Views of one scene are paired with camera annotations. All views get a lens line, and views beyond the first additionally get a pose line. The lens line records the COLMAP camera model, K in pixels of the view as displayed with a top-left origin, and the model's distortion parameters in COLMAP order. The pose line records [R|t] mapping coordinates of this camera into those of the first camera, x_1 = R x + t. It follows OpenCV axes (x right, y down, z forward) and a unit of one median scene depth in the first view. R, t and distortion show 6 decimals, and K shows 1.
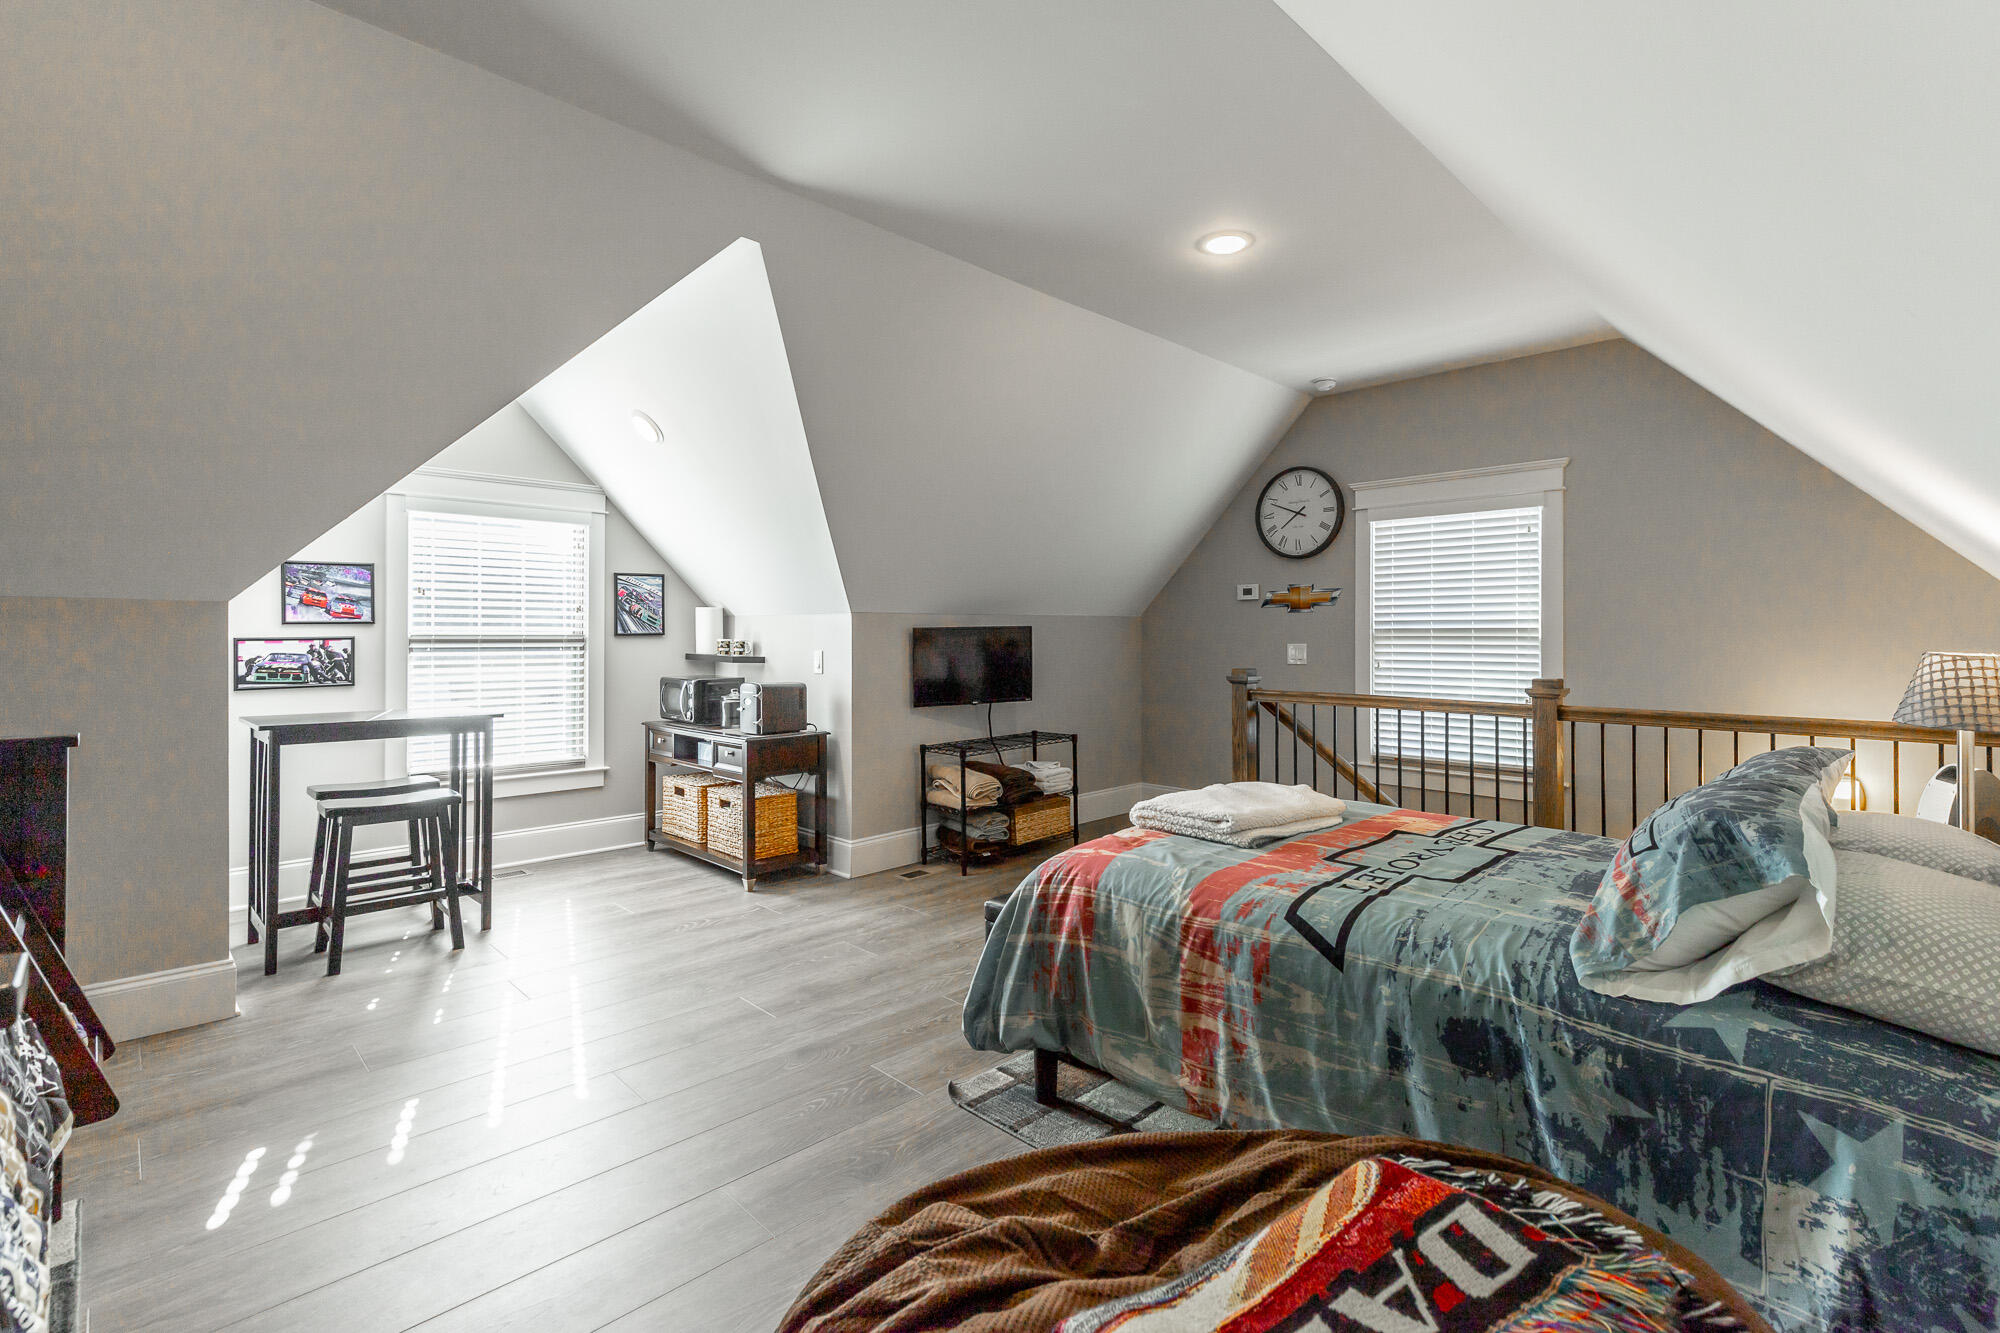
lens RADIAL K [[917.2, 0, 1003.7], [0, 917.2, 629.3], [0, 0, 1]] dist [0.001962, 0.000199]
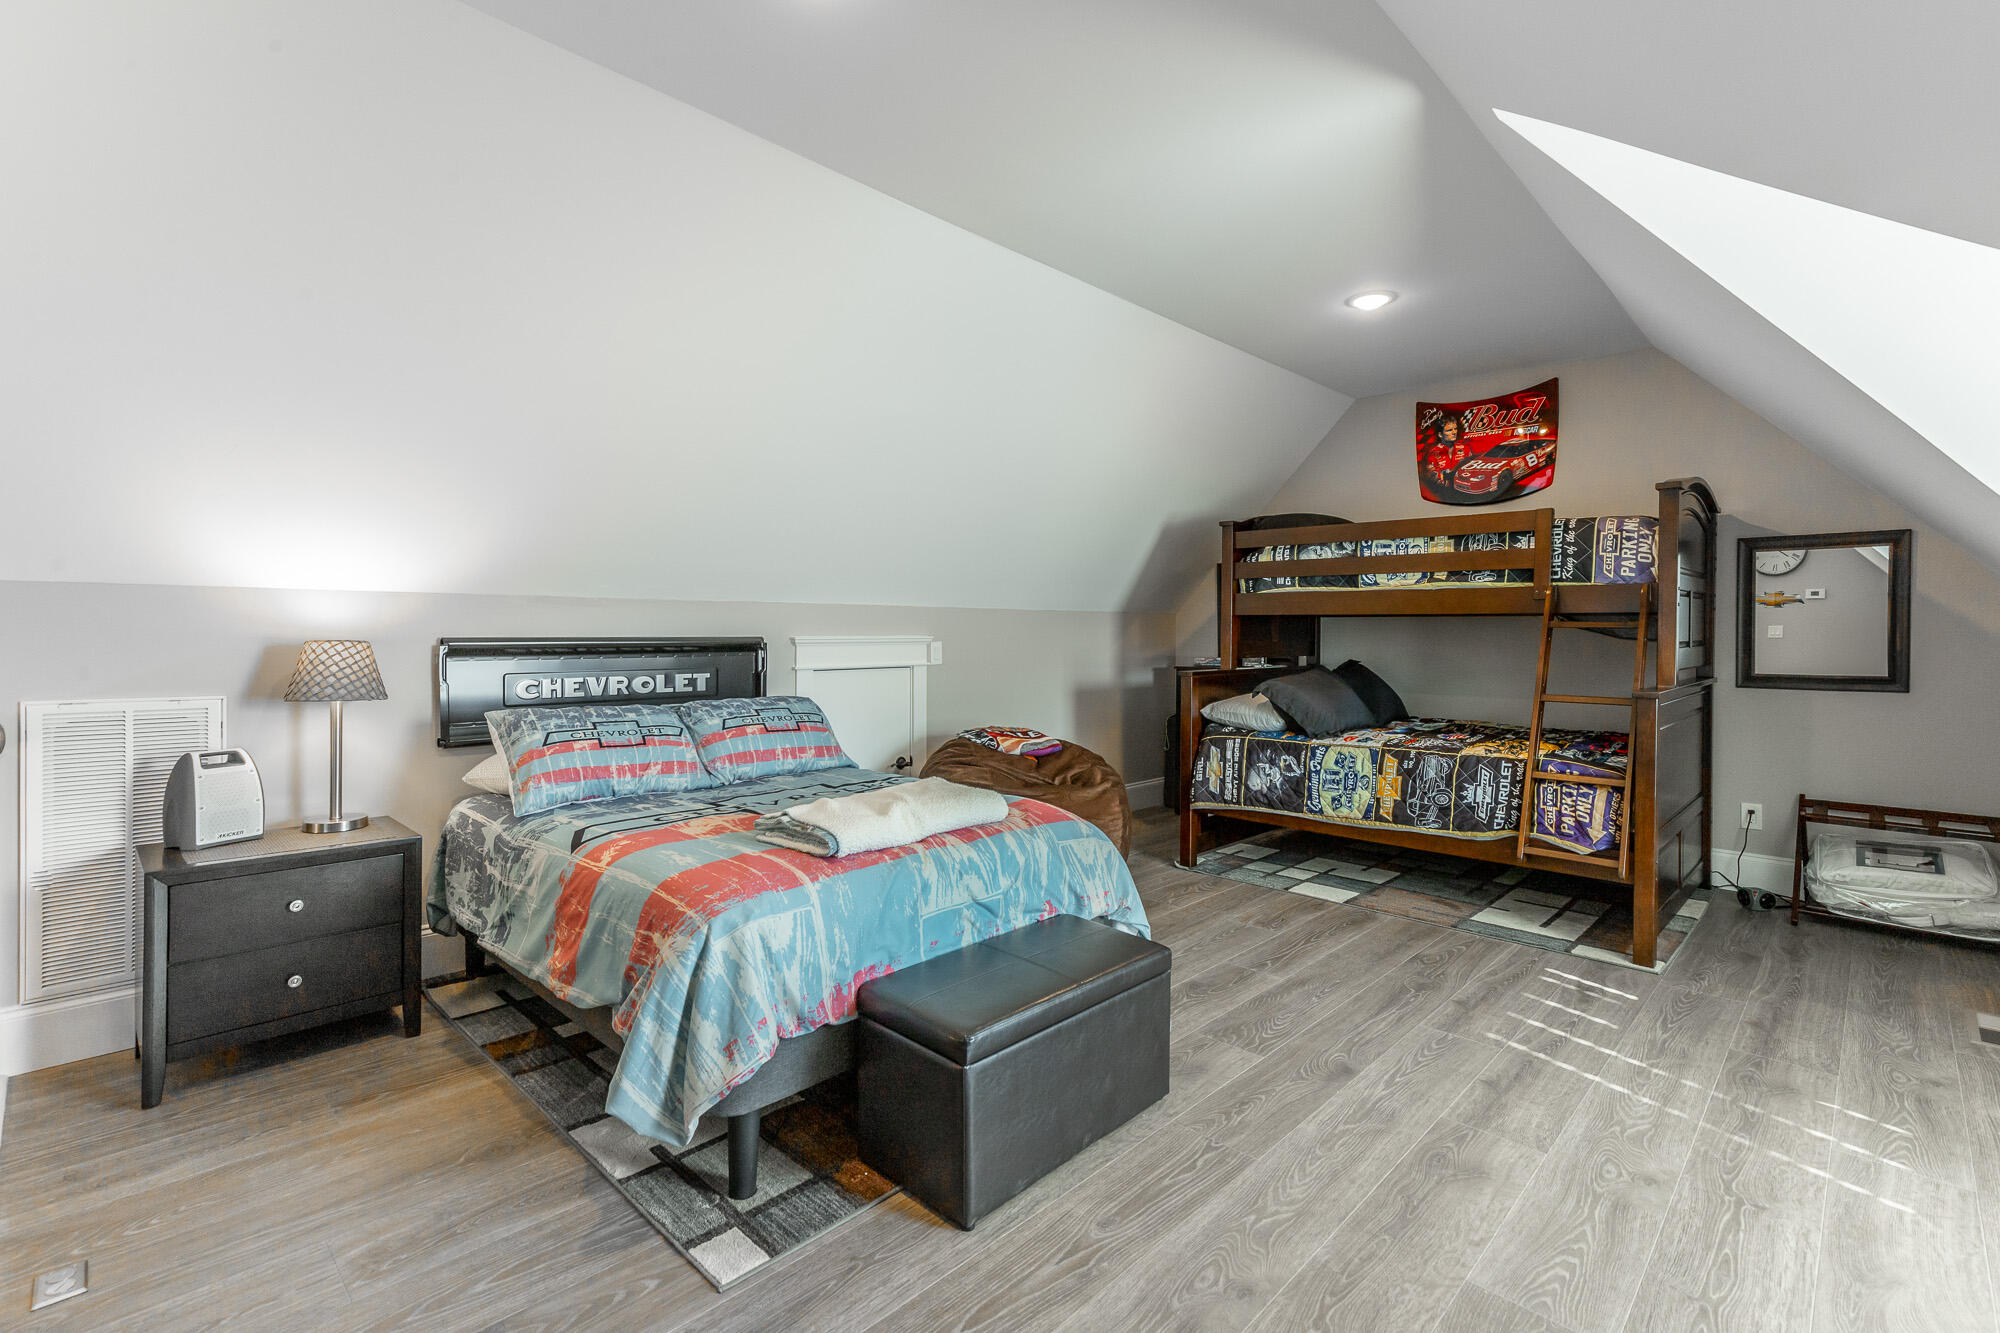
lens RADIAL K [[915.7, 0, 1000.0], [0, 915.7, 666.5], [0, 0, 1]] dist [0.016940, -0.000067]
pose [[-0.999486, -0.004508, -0.031749, 0.097688], [-0.005428, 0.999566, 0.028954, 0.011690], [0.031605, 0.029112, -0.999076, 1.113031]]
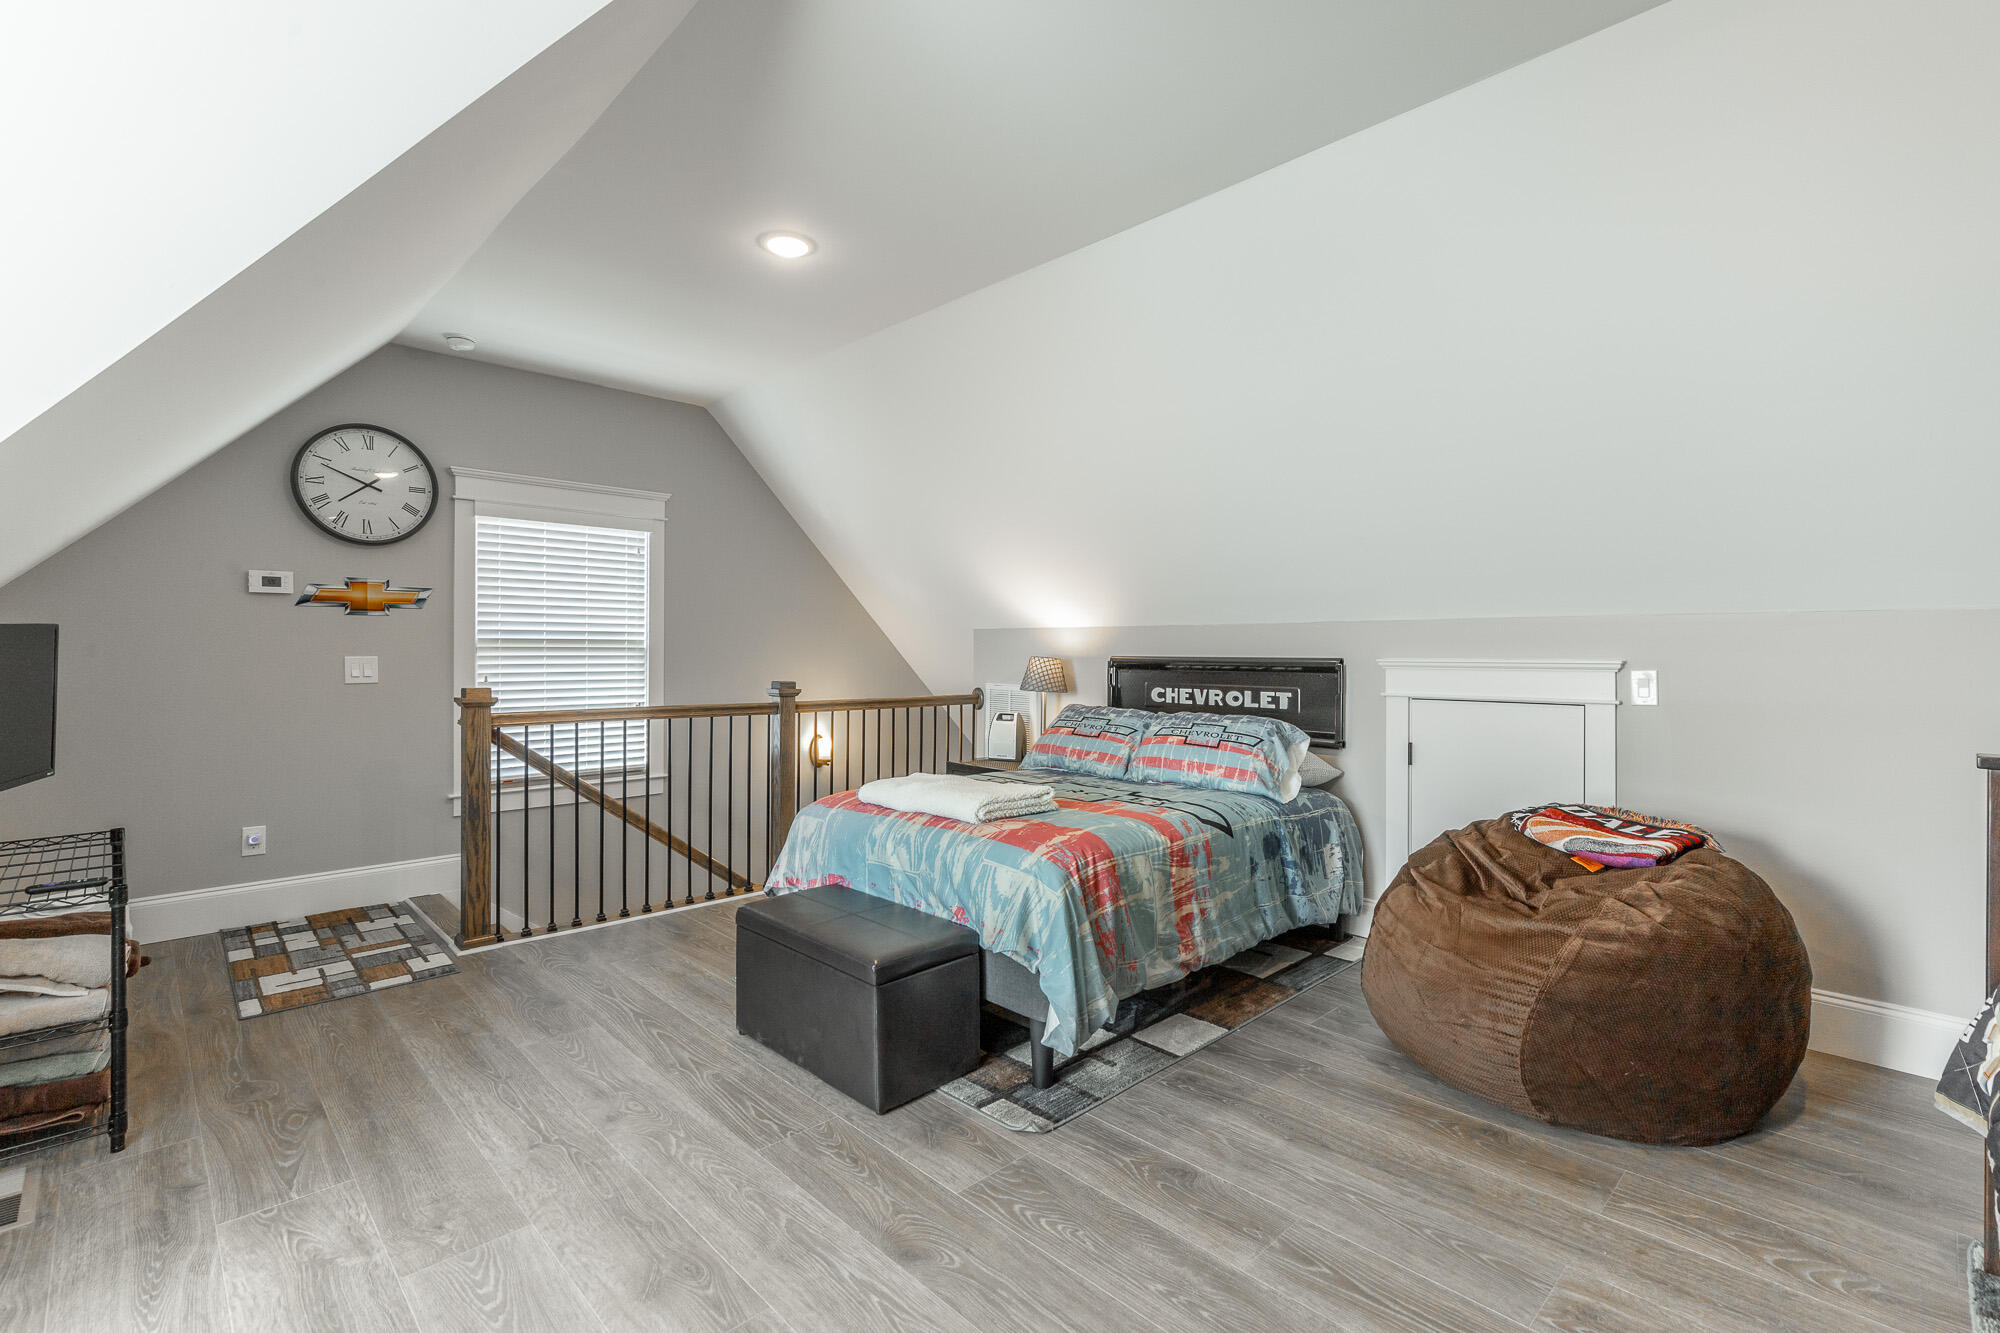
lens RADIAL K [[900.9, 0, 1030.3], [0, 900.9, 645.1], [0, 0, 1]] dist [0.015733, -0.000146]
pose [[-0.011238, 0.003949, 0.999929, -0.520908], [-0.011692, 0.999923, -0.004080, 0.003780], [-0.999868, -0.011737, -0.011191, 0.534601]]
